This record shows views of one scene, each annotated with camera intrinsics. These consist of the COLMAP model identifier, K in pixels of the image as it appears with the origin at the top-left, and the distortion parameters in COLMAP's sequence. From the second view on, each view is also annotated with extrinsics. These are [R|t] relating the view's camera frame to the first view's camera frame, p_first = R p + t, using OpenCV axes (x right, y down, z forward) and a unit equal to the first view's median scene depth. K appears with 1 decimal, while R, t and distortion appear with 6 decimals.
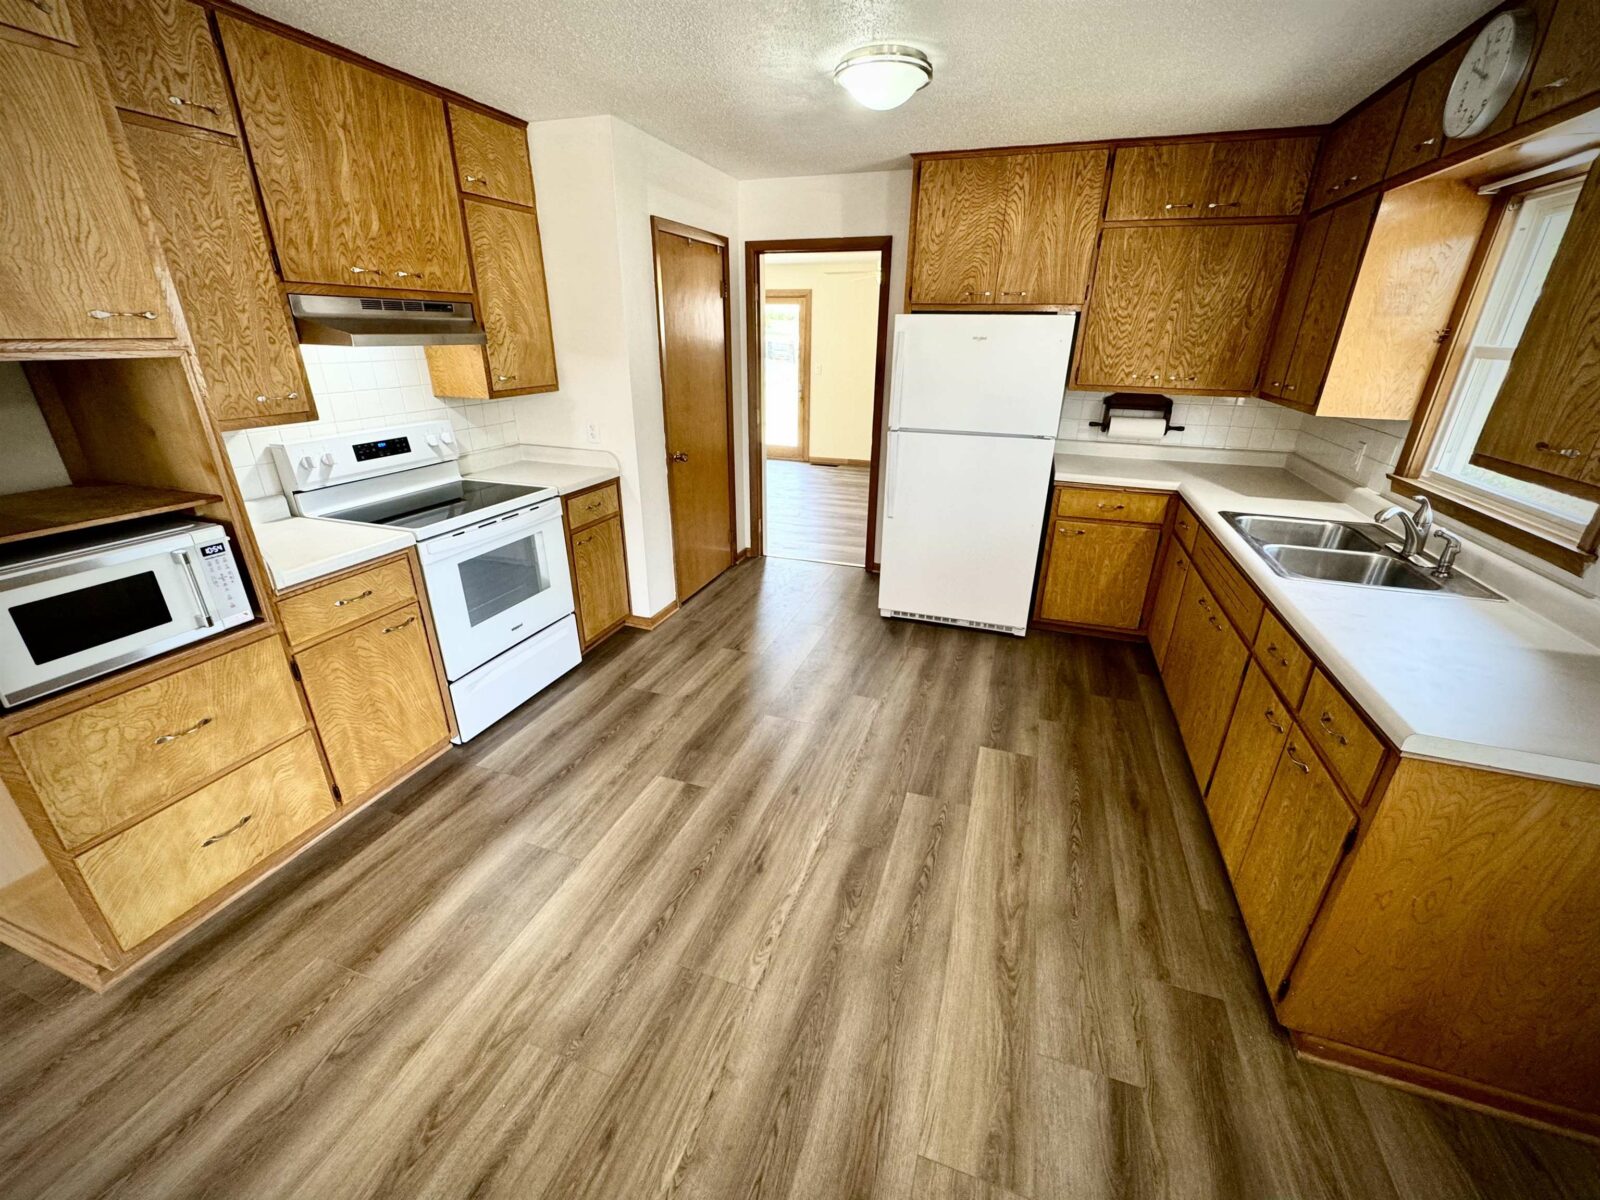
lens RADIAL K [[645.9, 0, 800.0], [0, 645.9, 600.0], [0, 0, 1]] dist [-0.001245, 0.000208]
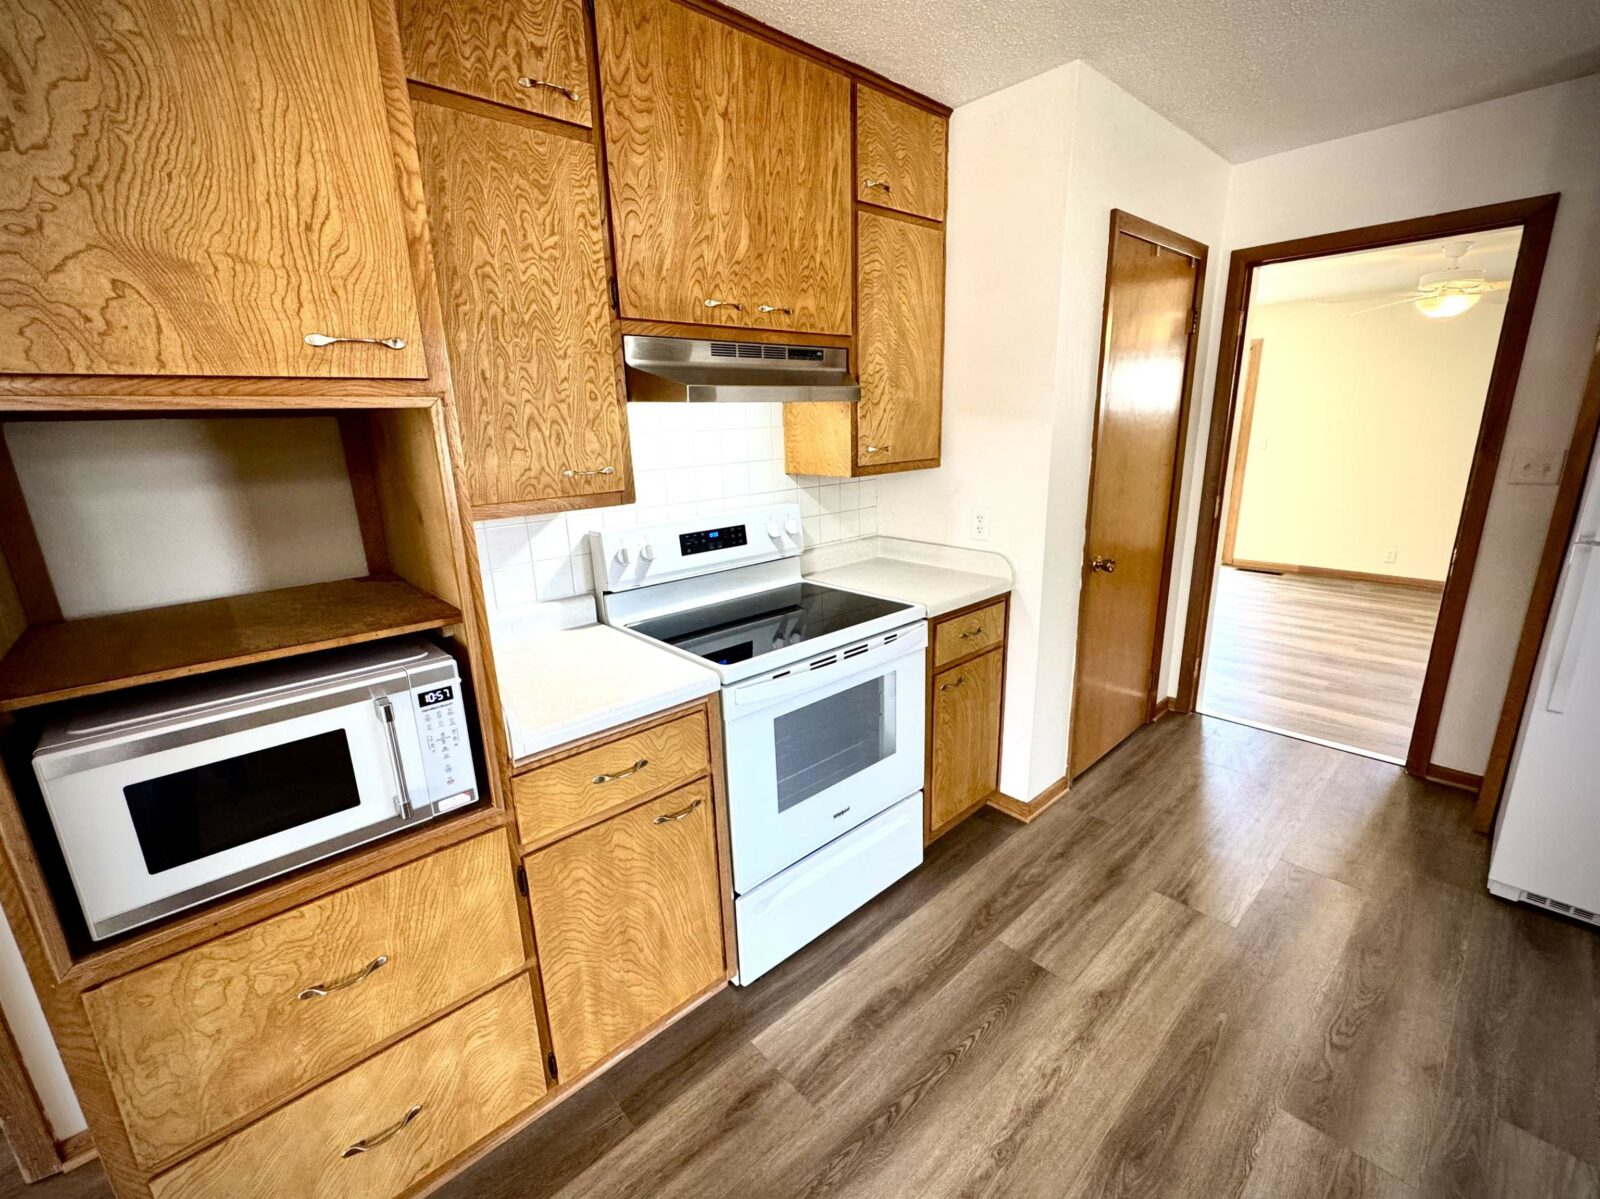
lens RADIAL K [[684.5, 0, 800.0], [0, 684.5, 599.5], [0, 0, 1]] dist [-0.000670, -0.000080]
pose [[0.879973, 0.086467, -0.467088, -0.175559], [-0.146844, 0.984648, -0.094370, -0.104075], [0.451757, 0.151632, 0.879161, 0.348882]]
